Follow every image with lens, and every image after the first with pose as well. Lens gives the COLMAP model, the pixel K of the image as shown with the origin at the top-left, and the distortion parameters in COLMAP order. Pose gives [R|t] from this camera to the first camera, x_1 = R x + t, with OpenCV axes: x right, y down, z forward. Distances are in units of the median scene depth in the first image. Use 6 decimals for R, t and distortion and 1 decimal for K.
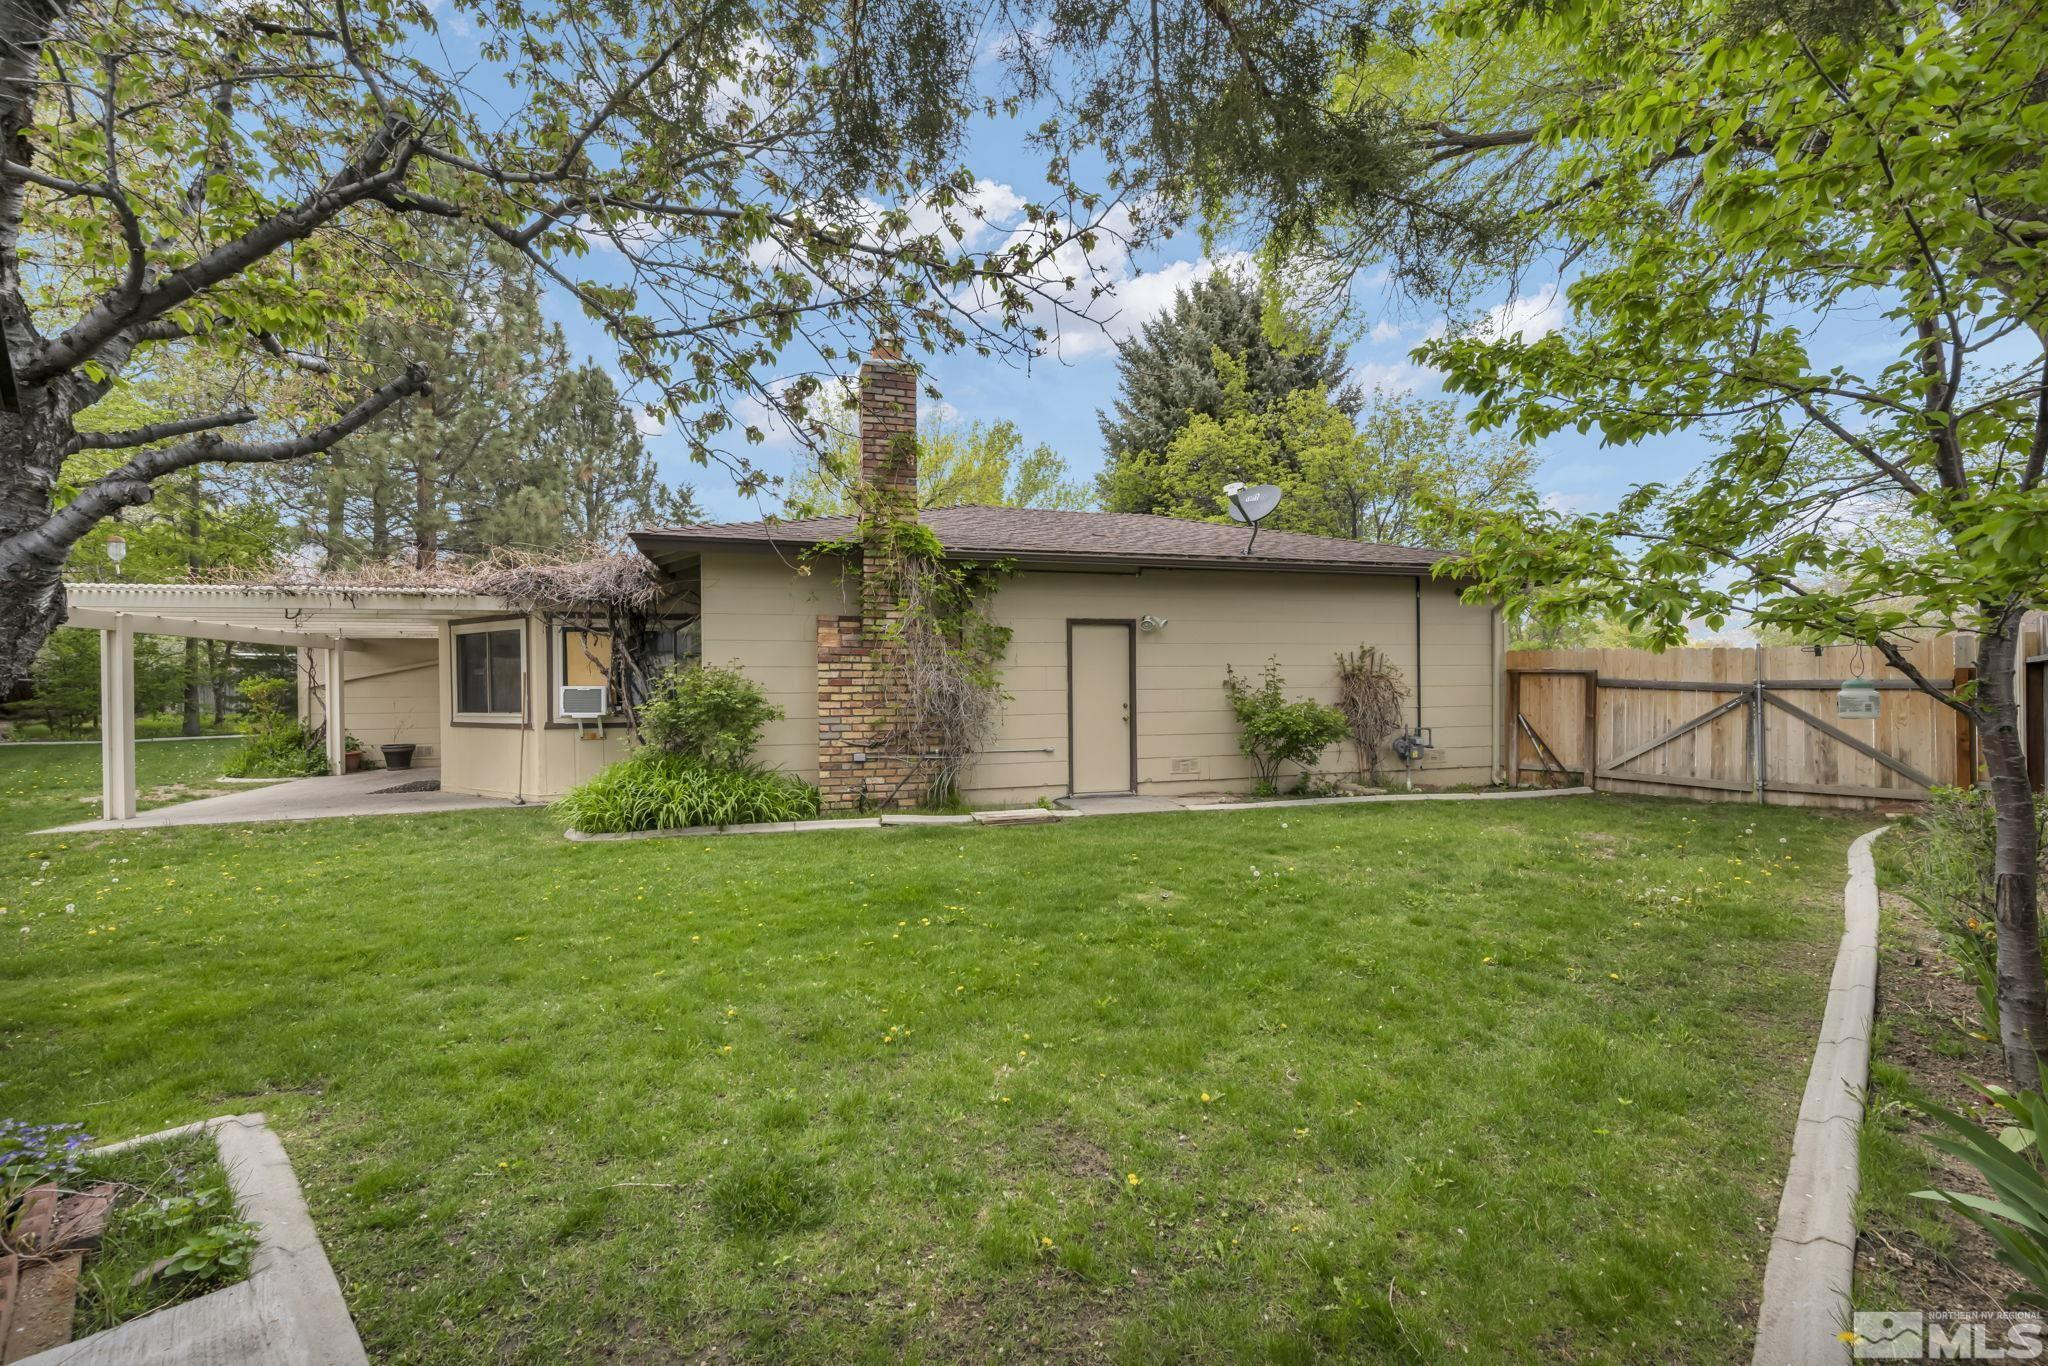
lens RADIAL K [[818.5, 0, 905.9], [0, 818.5, 694.3], [0, 0, 1]] dist [-0.000114, -0.000448]
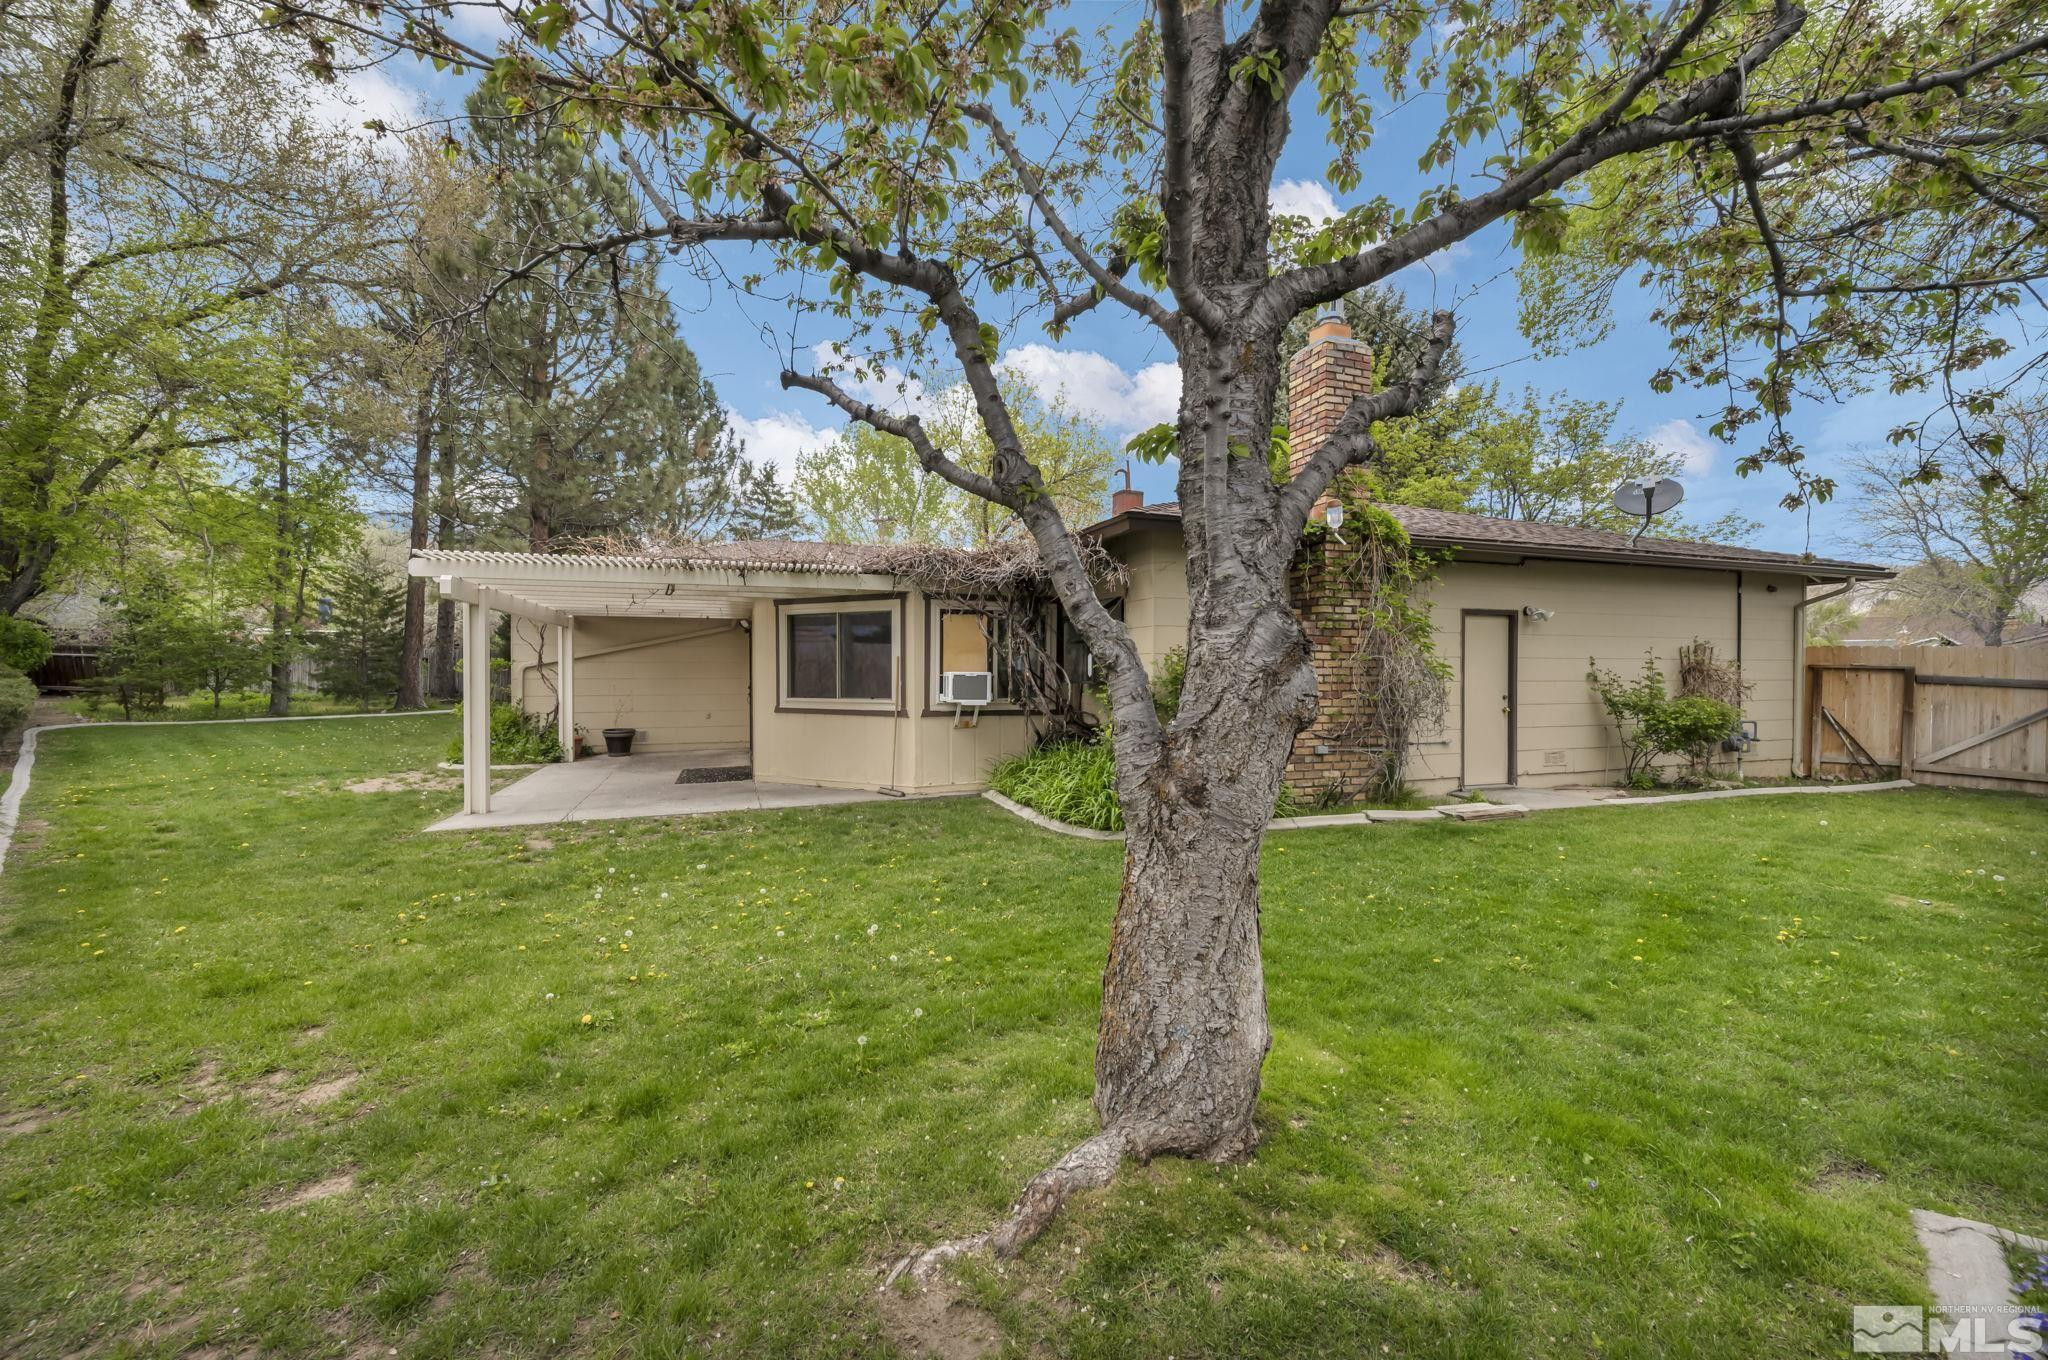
lens RADIAL K [[818.5, 0, 1027.9], [0, 818.5, 677.1], [0, 0, 1]] dist [-0.000114, -0.000448]
pose [[0.997666, 0.010933, 0.067408, -0.363296], [-0.010748, 0.999937, -0.003106, -0.001338], [-0.067438, 0.002374, 0.997721, 0.050048]]
